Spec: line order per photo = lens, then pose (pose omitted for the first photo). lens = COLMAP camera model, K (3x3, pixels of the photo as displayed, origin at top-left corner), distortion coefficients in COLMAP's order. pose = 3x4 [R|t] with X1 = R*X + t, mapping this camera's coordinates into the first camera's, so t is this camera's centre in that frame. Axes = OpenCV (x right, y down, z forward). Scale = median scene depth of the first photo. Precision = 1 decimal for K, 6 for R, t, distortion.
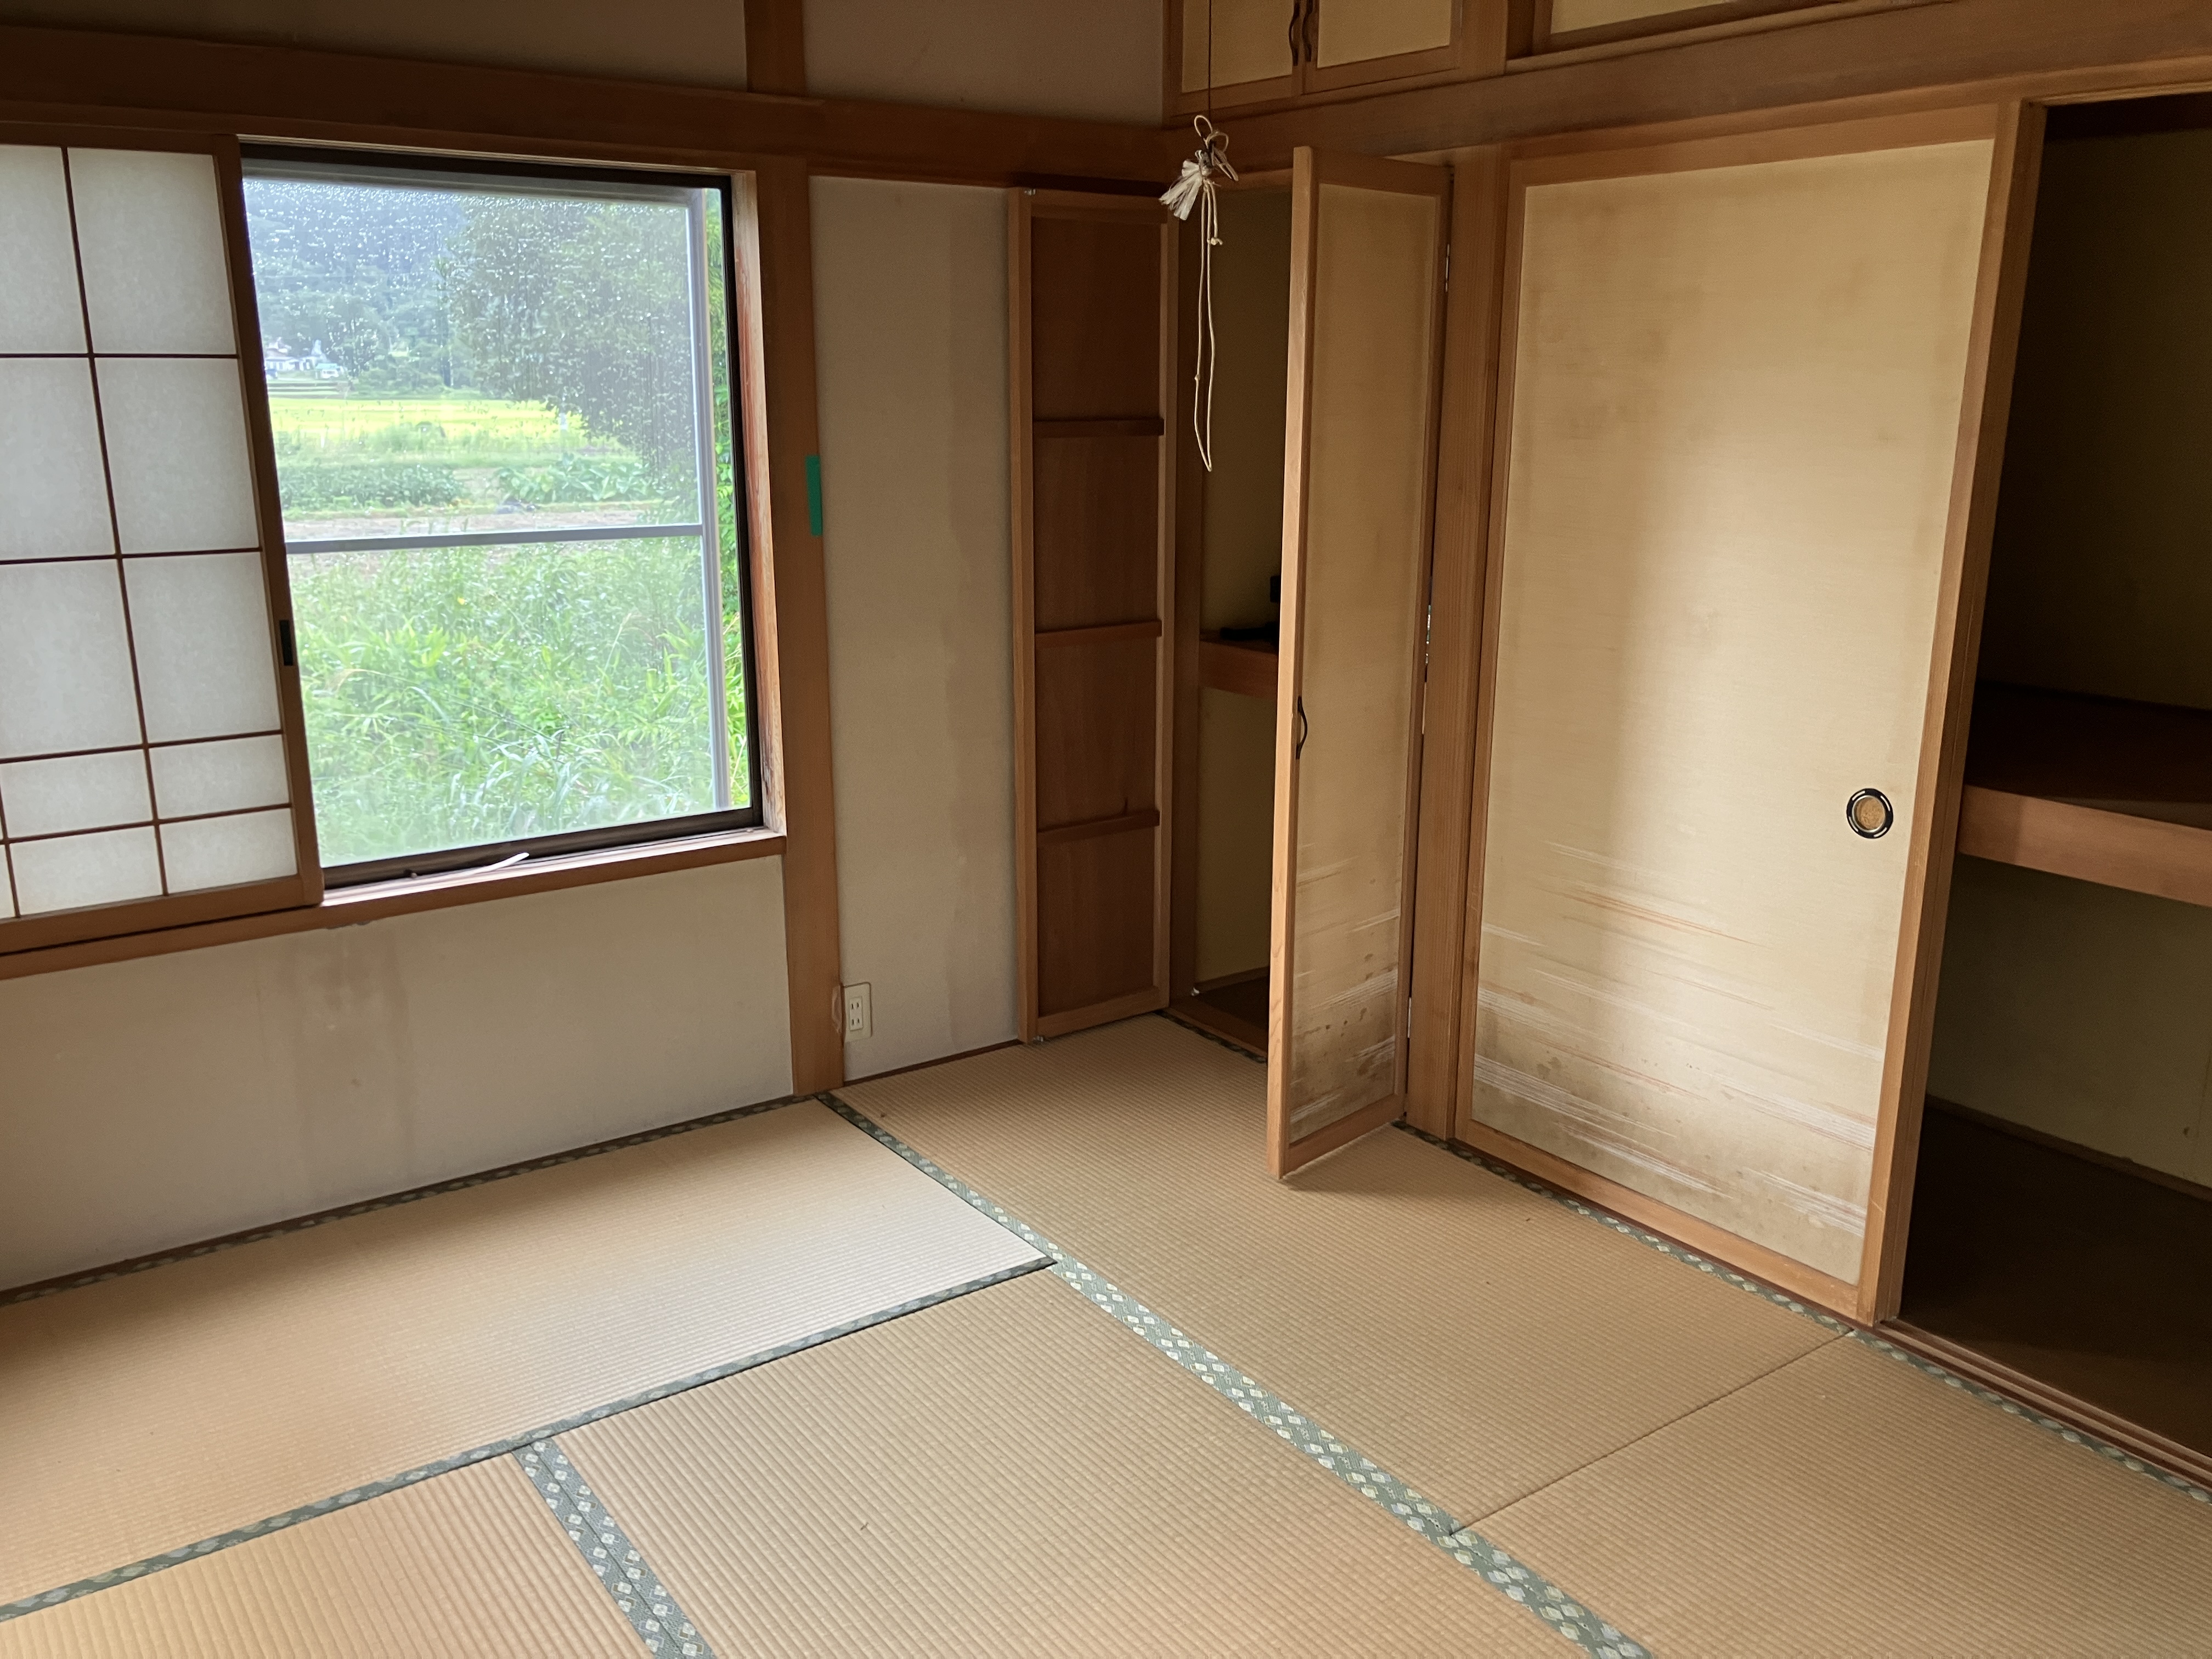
lens RADIAL K [[1824.5, 0, 1106.0], [0, 1824.5, 829.5], [0, 0, 1]] dist [0.002296, 0.010216]
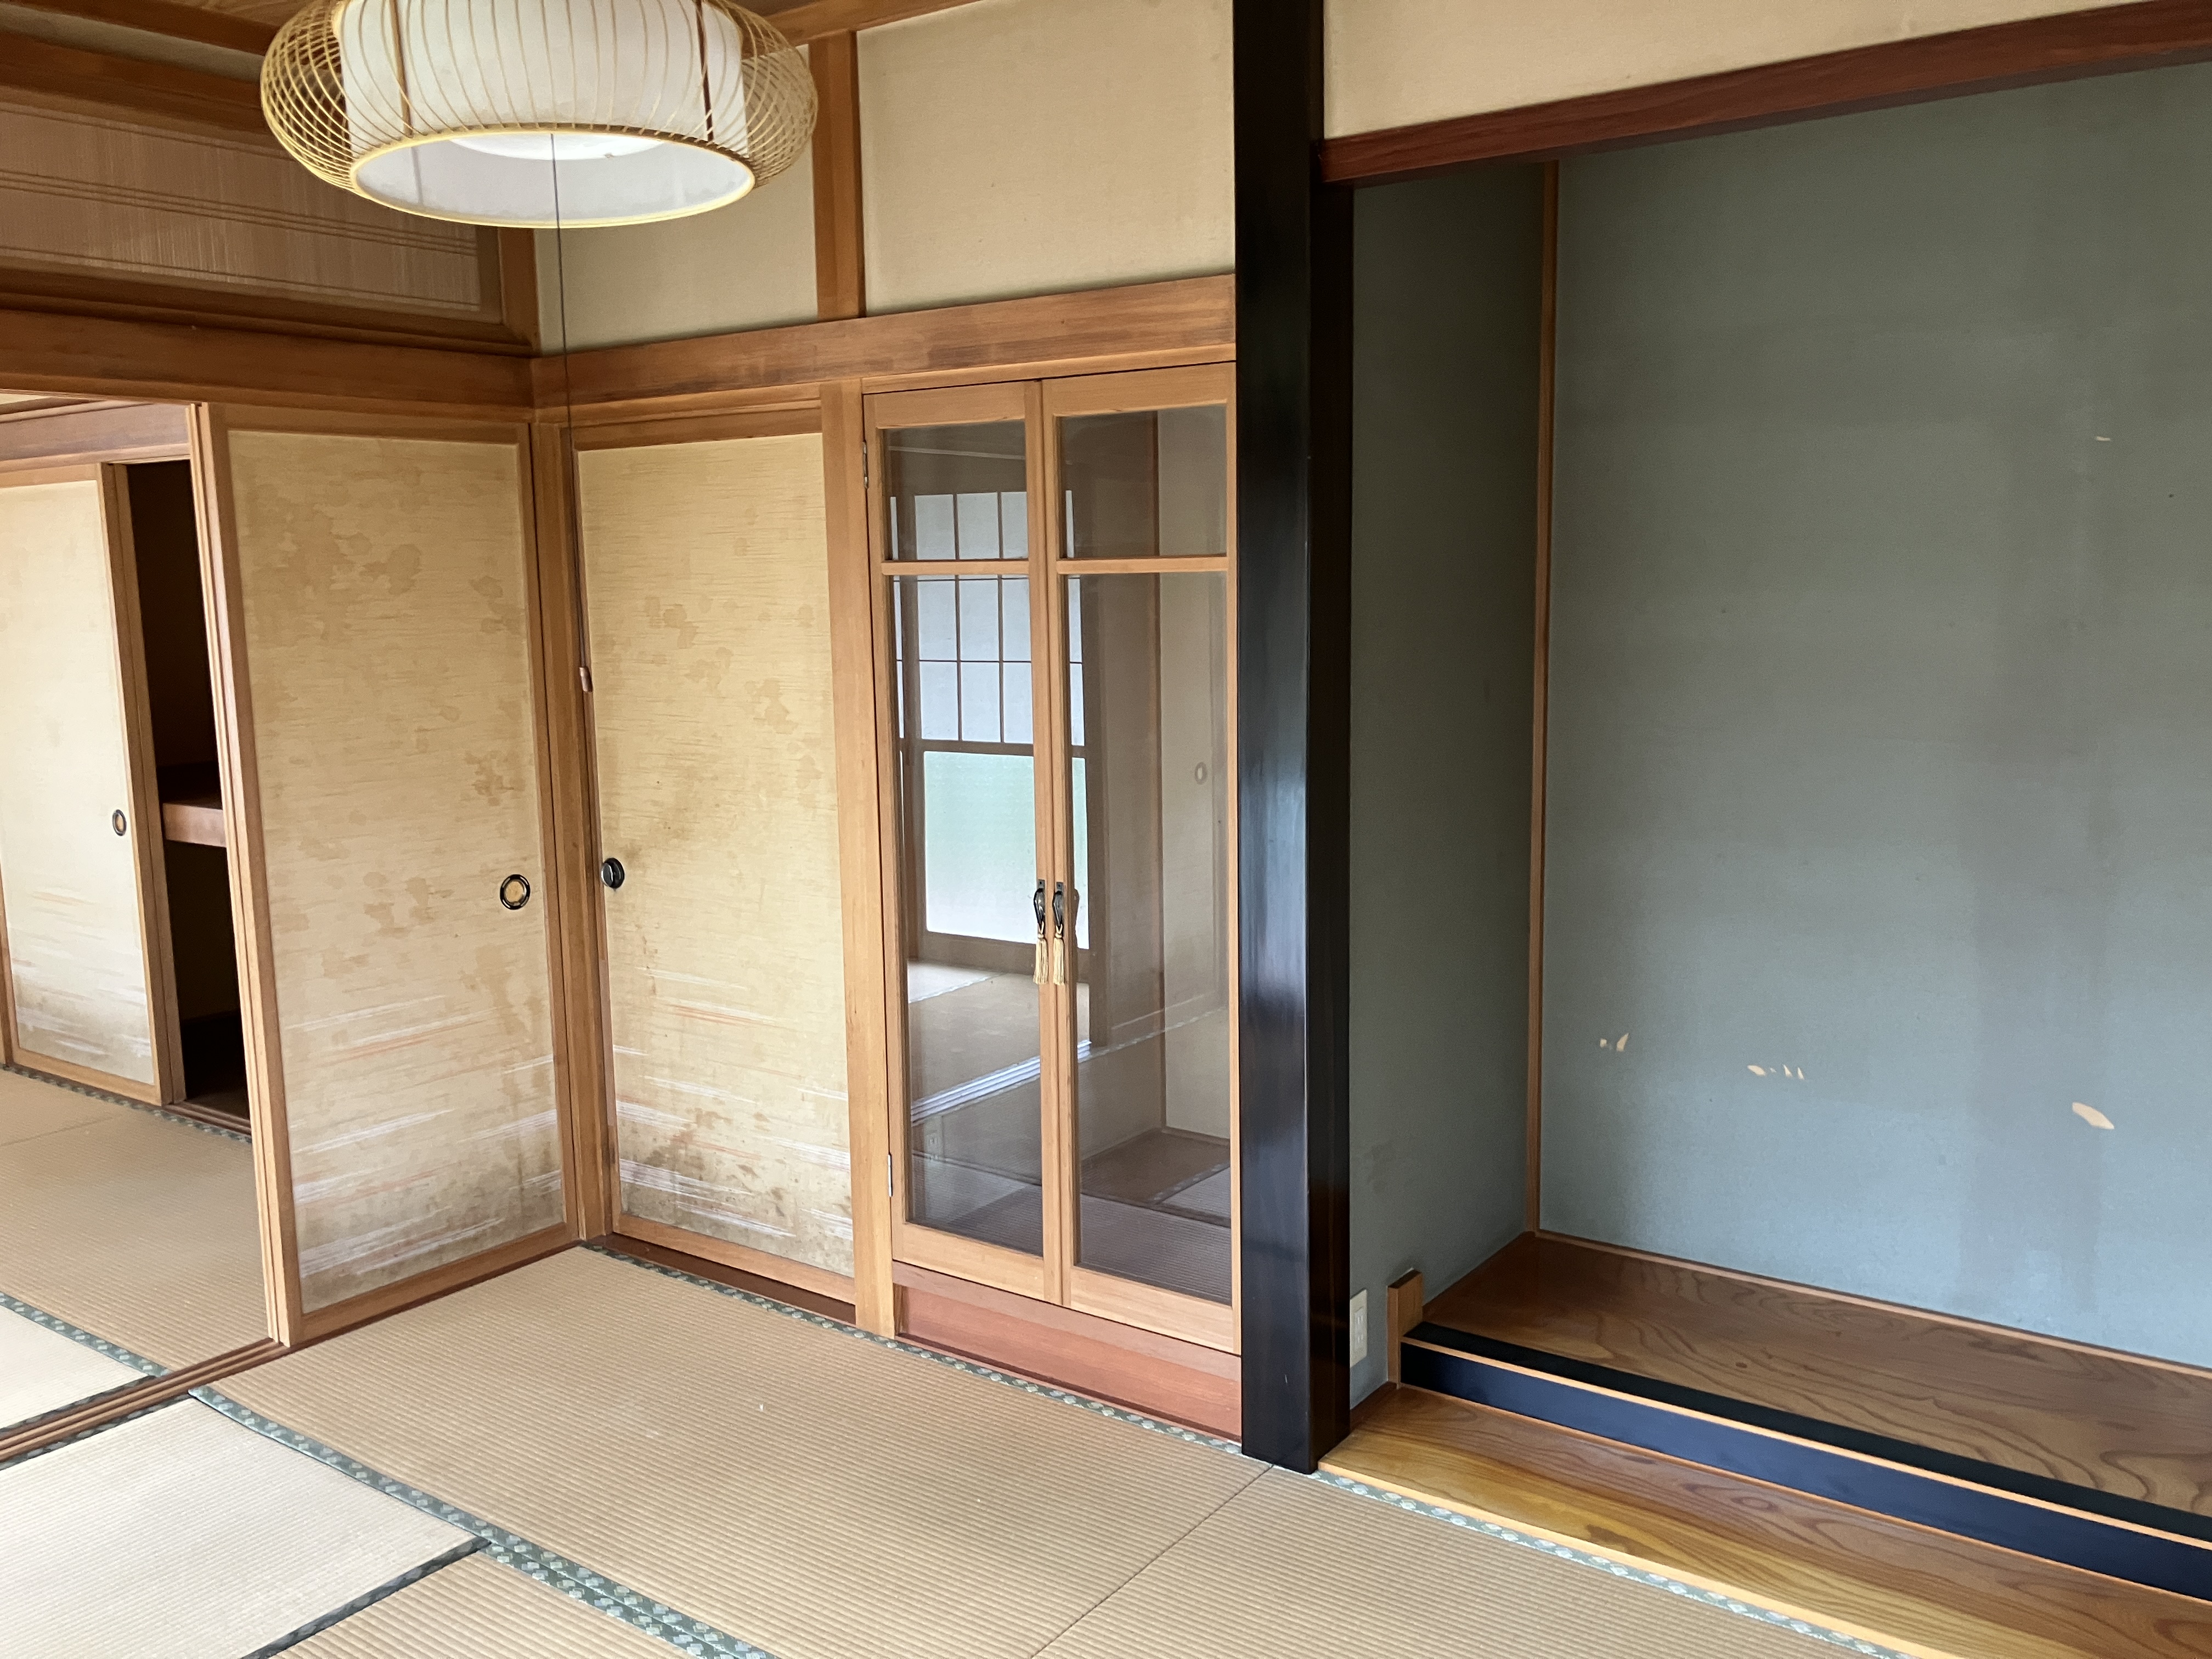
lens RADIAL K [[1847.8, 0, 1094.3], [0, 1847.8, 795.4], [0, 0, 1]] dist [0.000938, 0.002074]
pose [[0.948202, -0.067311, 0.310454, 0.641856], [0.104007, 0.989209, -0.103188, 0.216686], [-0.300158, 0.130133, 0.944971, -0.900422]]
